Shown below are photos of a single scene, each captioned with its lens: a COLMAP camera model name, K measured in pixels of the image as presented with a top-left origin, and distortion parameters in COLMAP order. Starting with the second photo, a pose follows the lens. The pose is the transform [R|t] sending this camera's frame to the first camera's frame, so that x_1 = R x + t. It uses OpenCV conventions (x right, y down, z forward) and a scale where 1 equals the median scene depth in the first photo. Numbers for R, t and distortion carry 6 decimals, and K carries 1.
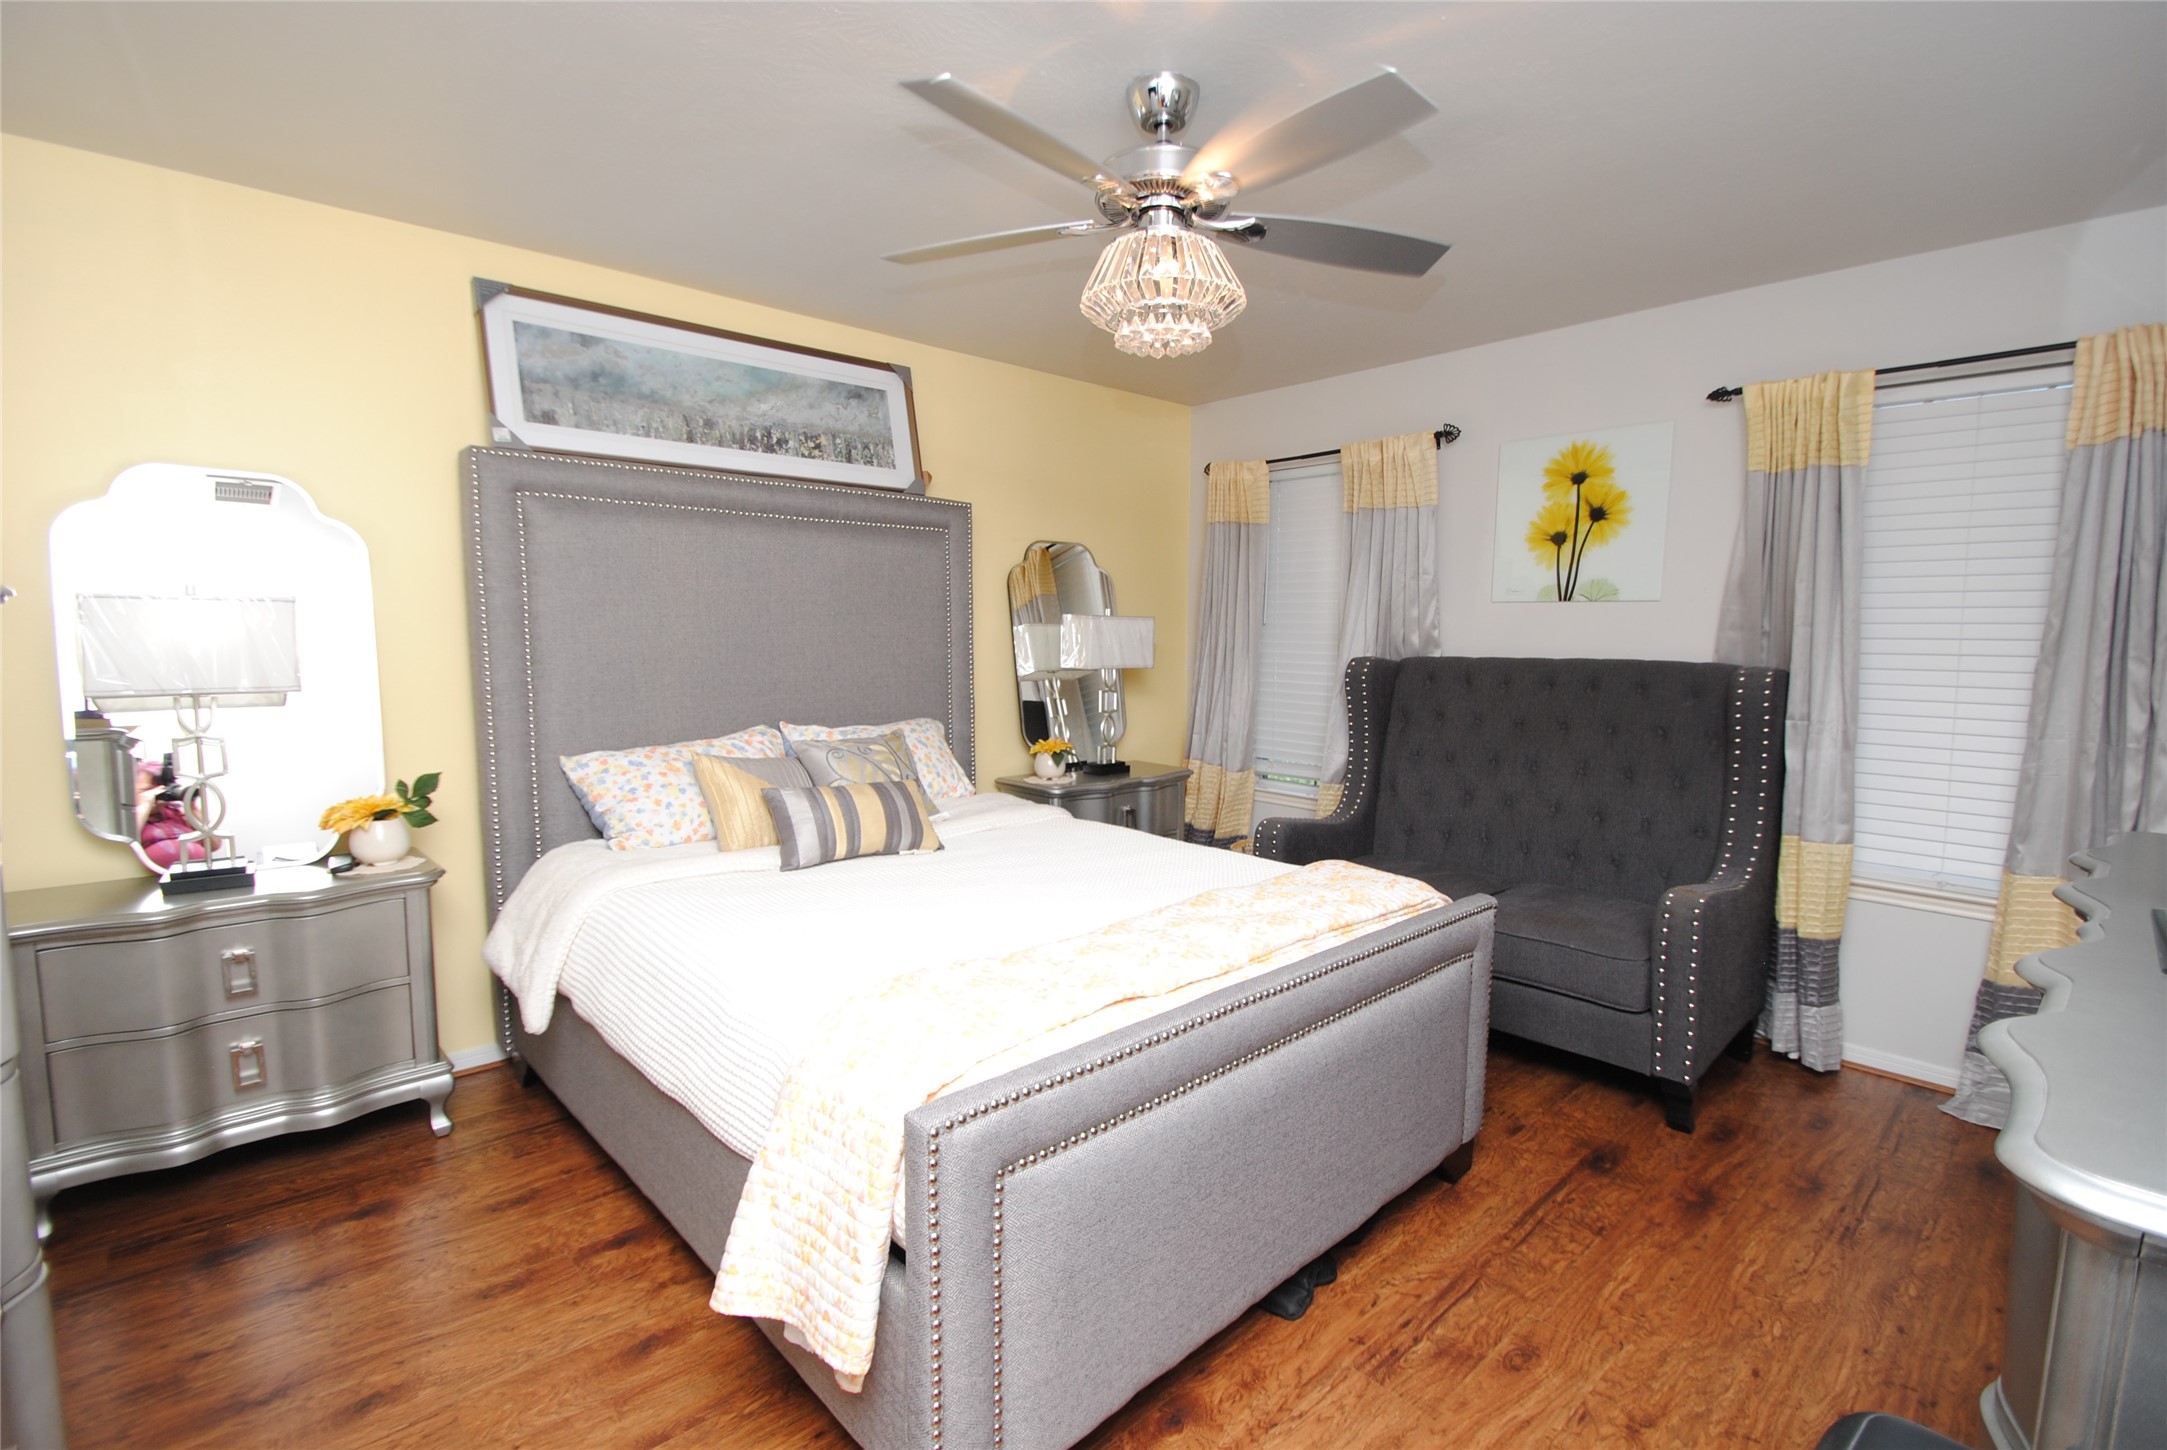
lens RADIAL K [[949.6, 0, 1106.3], [0, 949.6, 732.2], [0, 0, 1]] dist [0.011829, -0.013699]
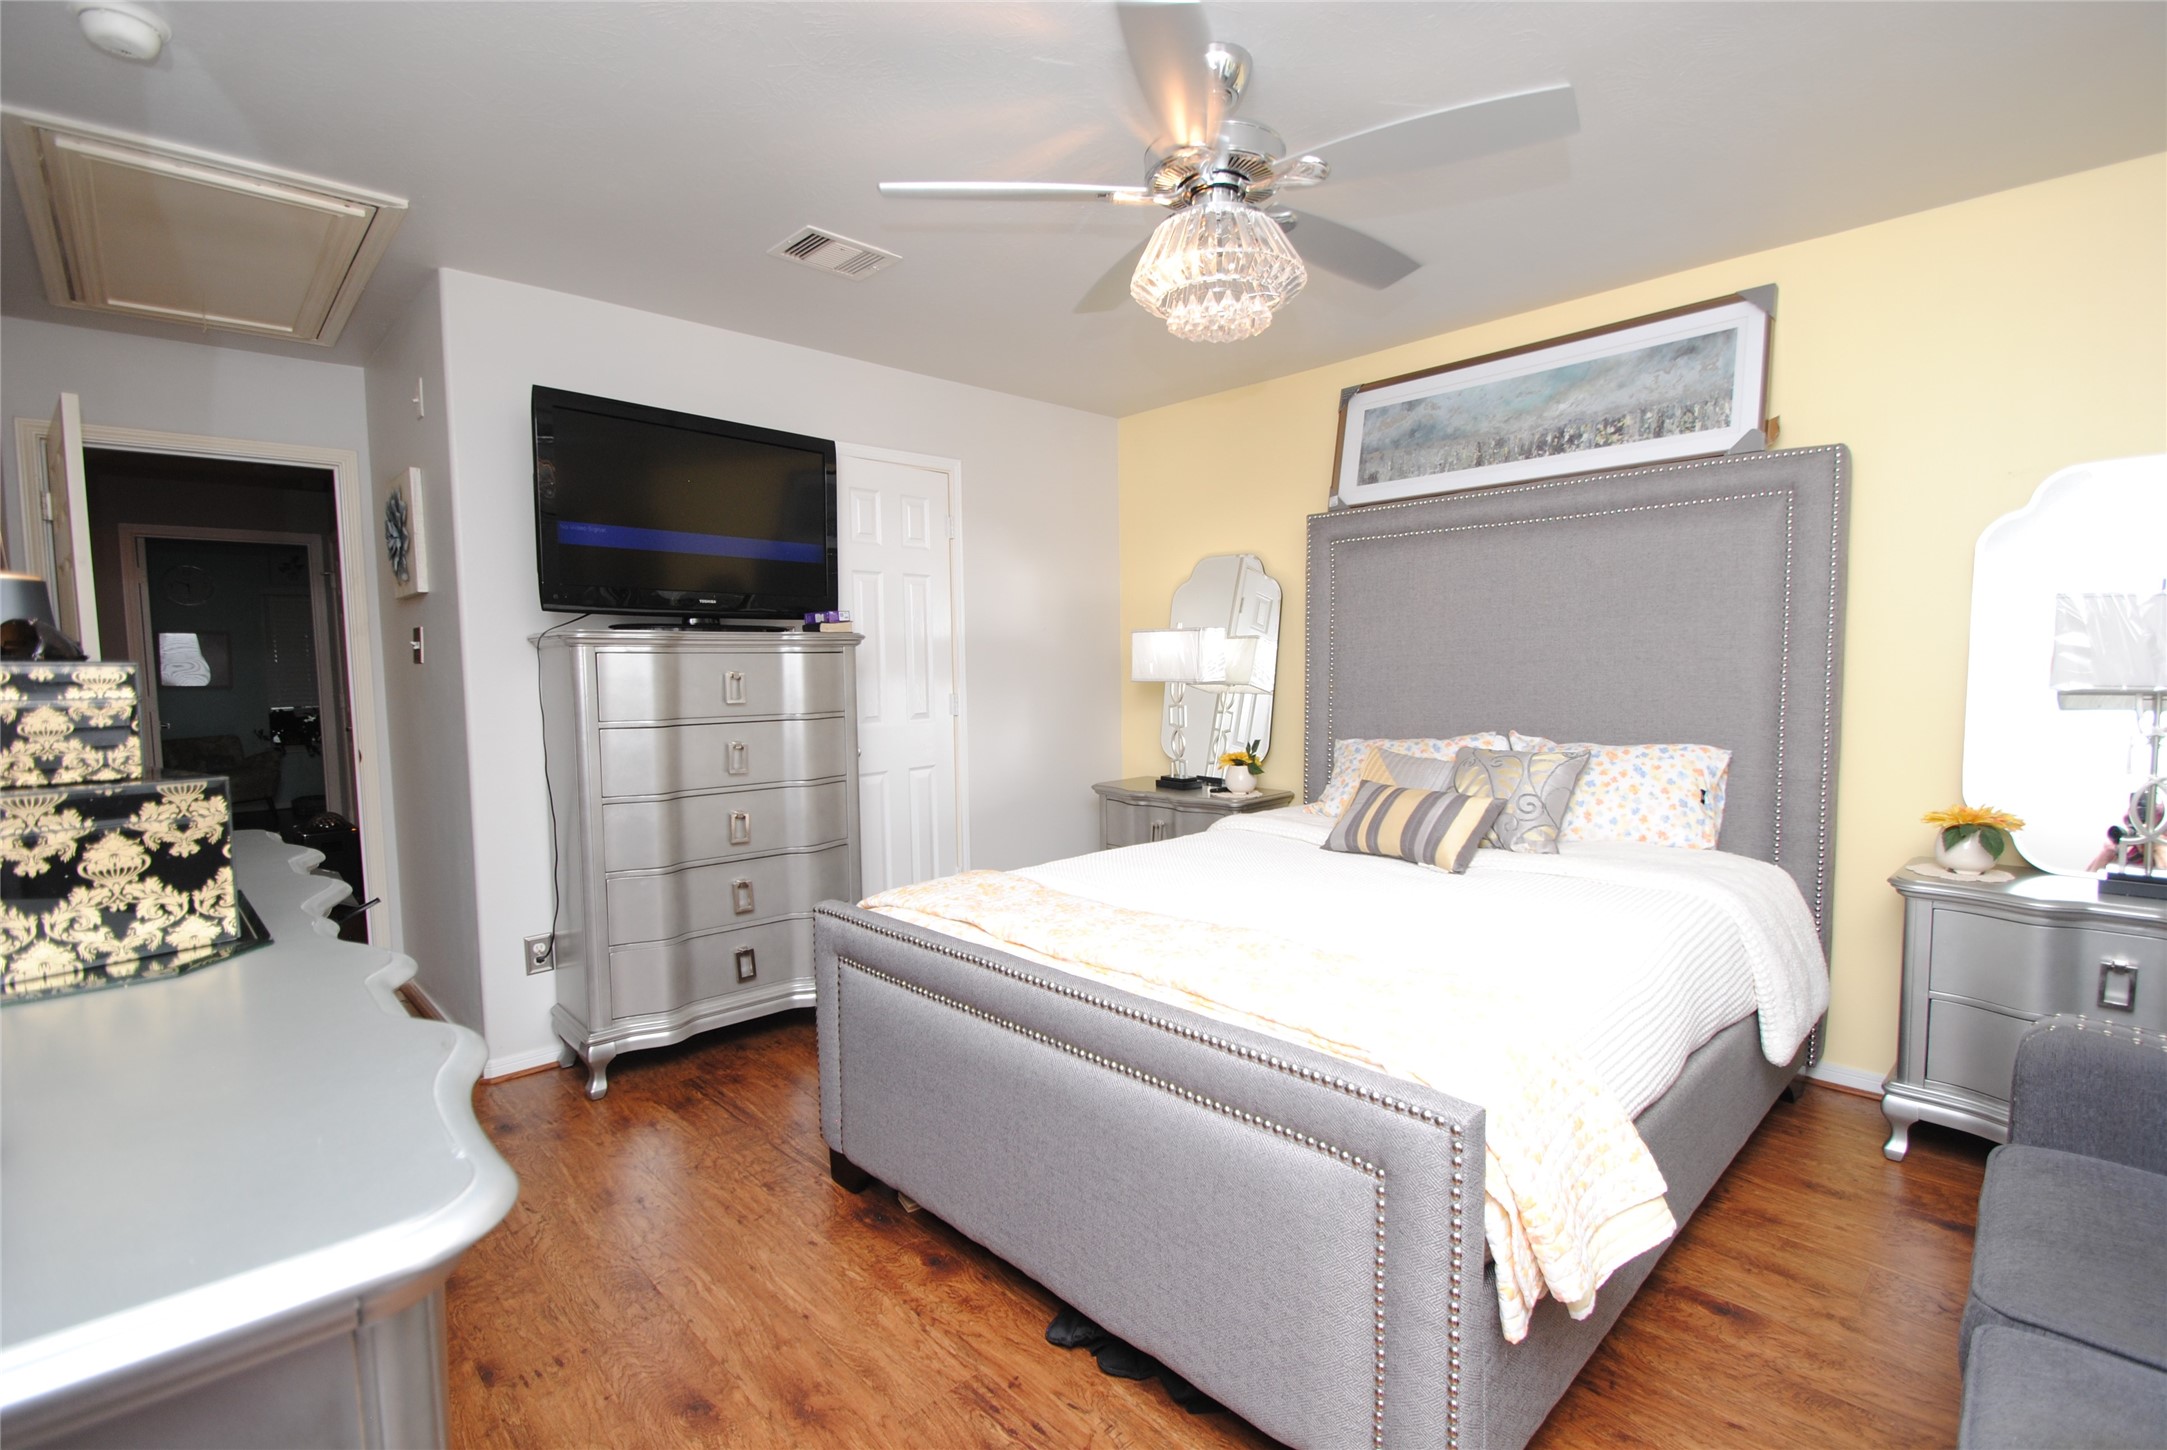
lens RADIAL K [[949.6, 0, 1106.3], [0, 949.6, 732.2], [0, 0, 1]] dist [0.011829, -0.013699]
pose [[0.055502, 0.071445, -0.995899, 0.650066], [-0.086796, 0.994006, 0.066472, -0.040074], [0.994679, 0.082751, 0.061370, 0.548089]]
